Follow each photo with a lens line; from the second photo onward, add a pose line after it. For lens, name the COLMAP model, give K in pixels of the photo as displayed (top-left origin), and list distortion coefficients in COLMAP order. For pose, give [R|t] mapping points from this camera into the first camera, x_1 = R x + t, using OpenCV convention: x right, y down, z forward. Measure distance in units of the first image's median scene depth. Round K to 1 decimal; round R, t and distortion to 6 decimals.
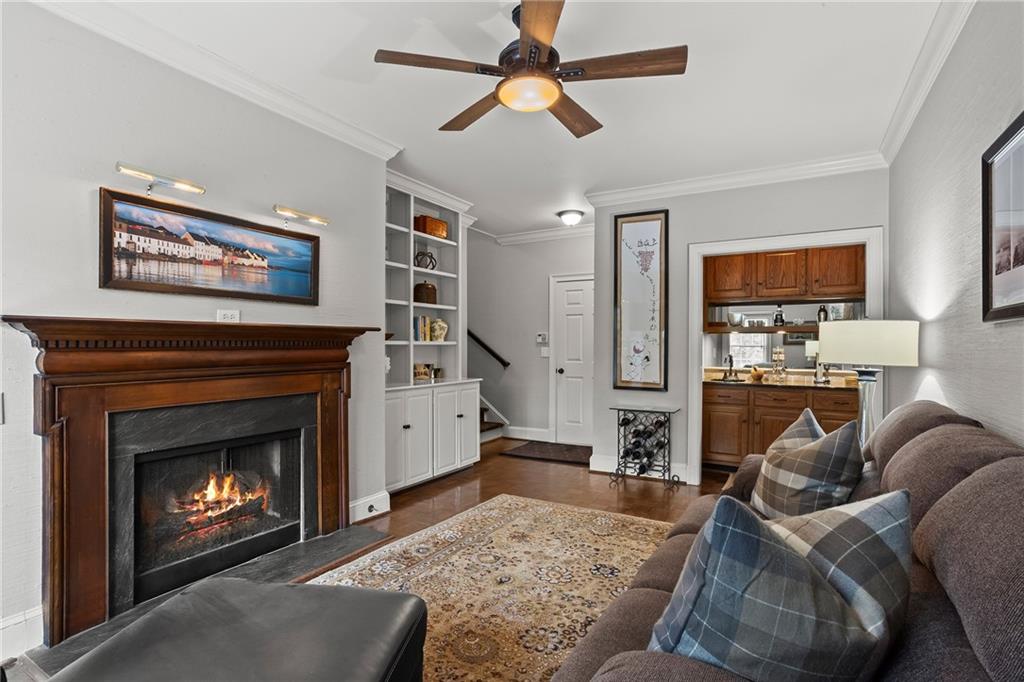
lens RADIAL K [[484.4, 0, 512.0], [0, 484.4, 341.0], [0, 0, 1]] dist [-0.066398, 0.000095]
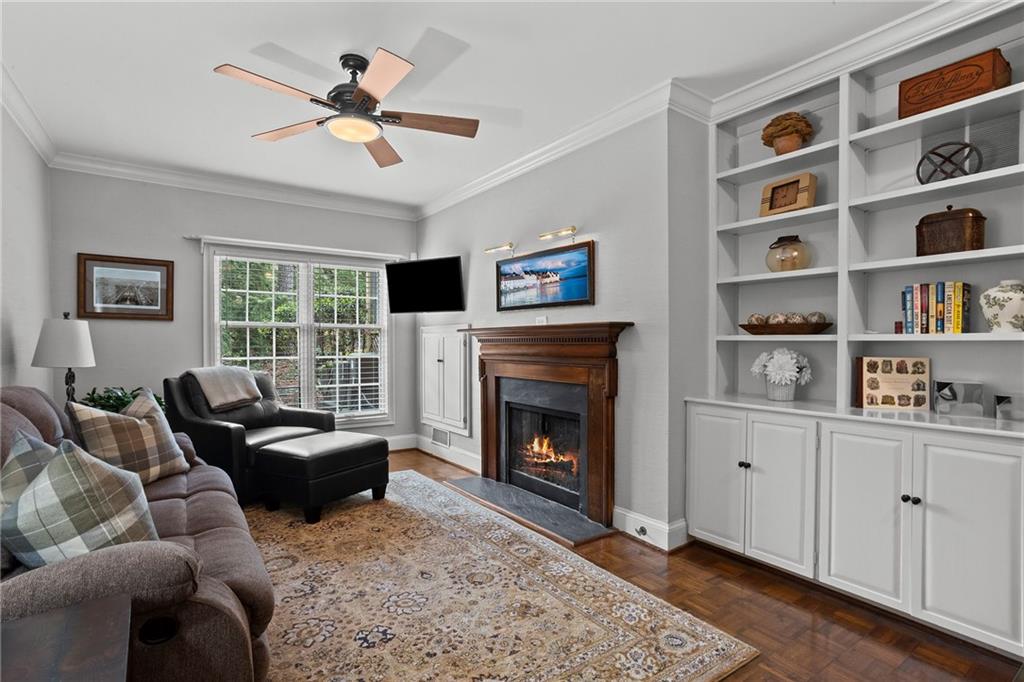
lens RADIAL K [[513.4, 0, 512.0], [0, 513.4, 341.0], [0, 0, 1]] dist [-0.035436, 0.000371]
pose [[-0.415666, -0.001949, -0.909515, 0.807726], [0.006896, 0.999962, -0.005294, 0.014706], [0.909491, -0.008472, -0.415636, 1.477442]]
